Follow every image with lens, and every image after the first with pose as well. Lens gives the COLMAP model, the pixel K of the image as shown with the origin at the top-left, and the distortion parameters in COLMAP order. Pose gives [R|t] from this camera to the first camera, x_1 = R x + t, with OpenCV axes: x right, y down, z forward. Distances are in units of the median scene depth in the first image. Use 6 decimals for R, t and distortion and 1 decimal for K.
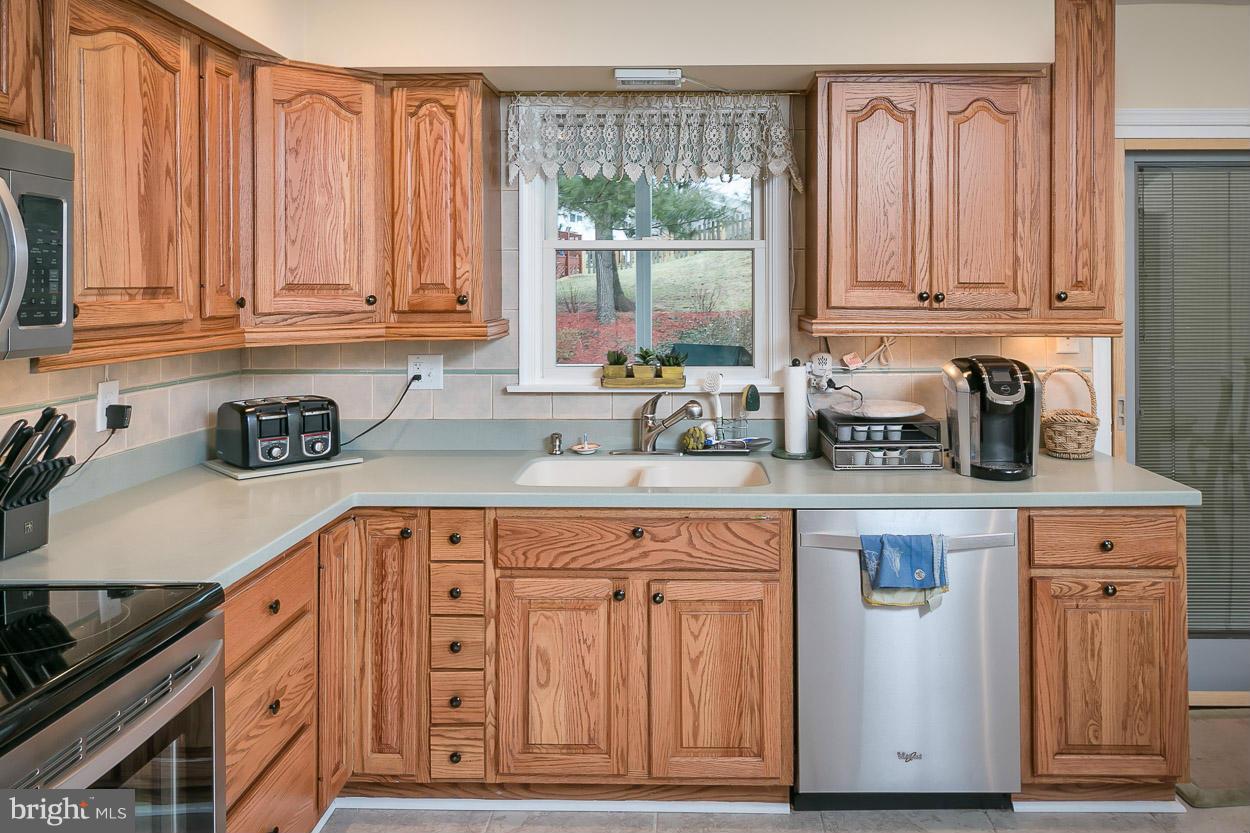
lens RADIAL K [[898.4, 0, 690.9], [0, 898.4, 278.3], [0, 0, 1]] dist [-0.000858, 0.004870]
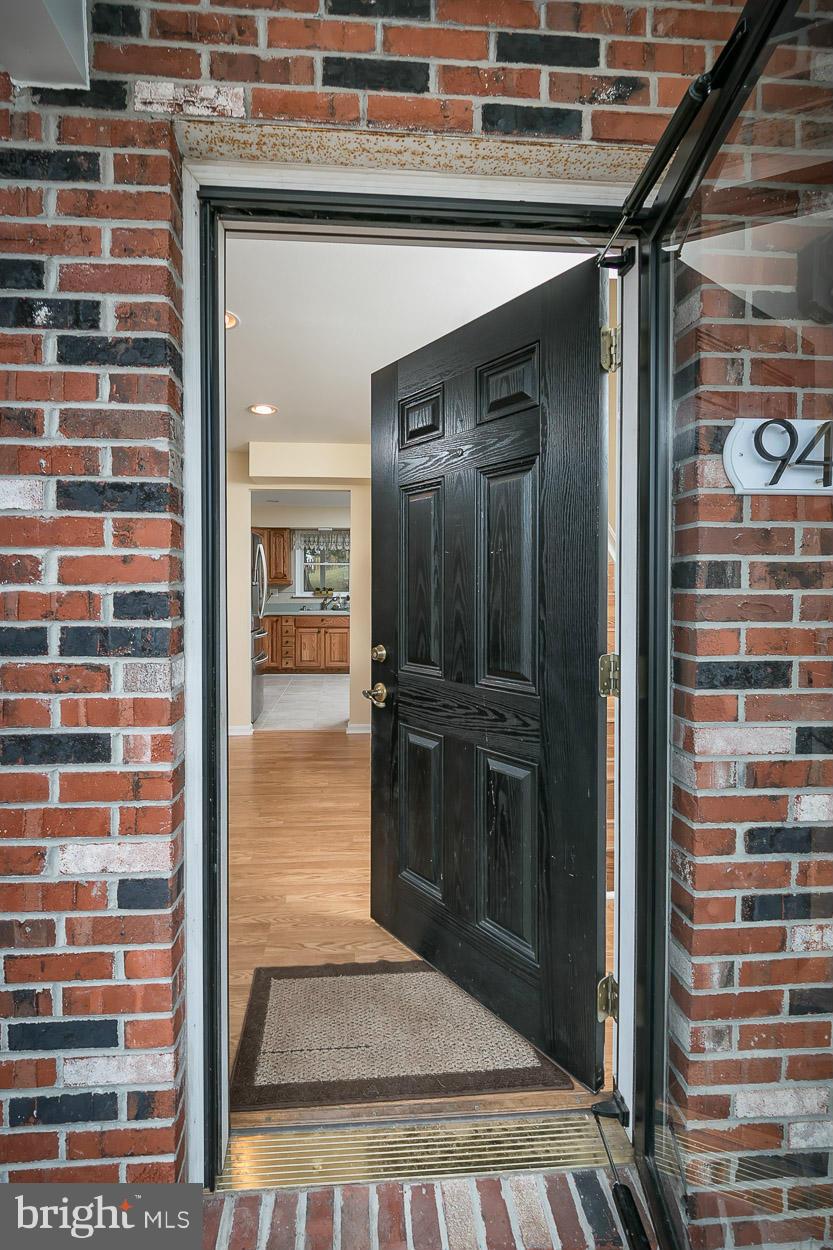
lens RADIAL K [[636.9, 0, 417.3], [0, 636.9, 588.6], [0, 0, 1]] dist [0.000257, -0.001935]
pose [[0.995870, 0.000718, 0.090785, 0.183911], [-0.003354, 0.999577, 0.028890, -0.010603], [-0.090725, -0.029076, 0.995451, -3.260219]]
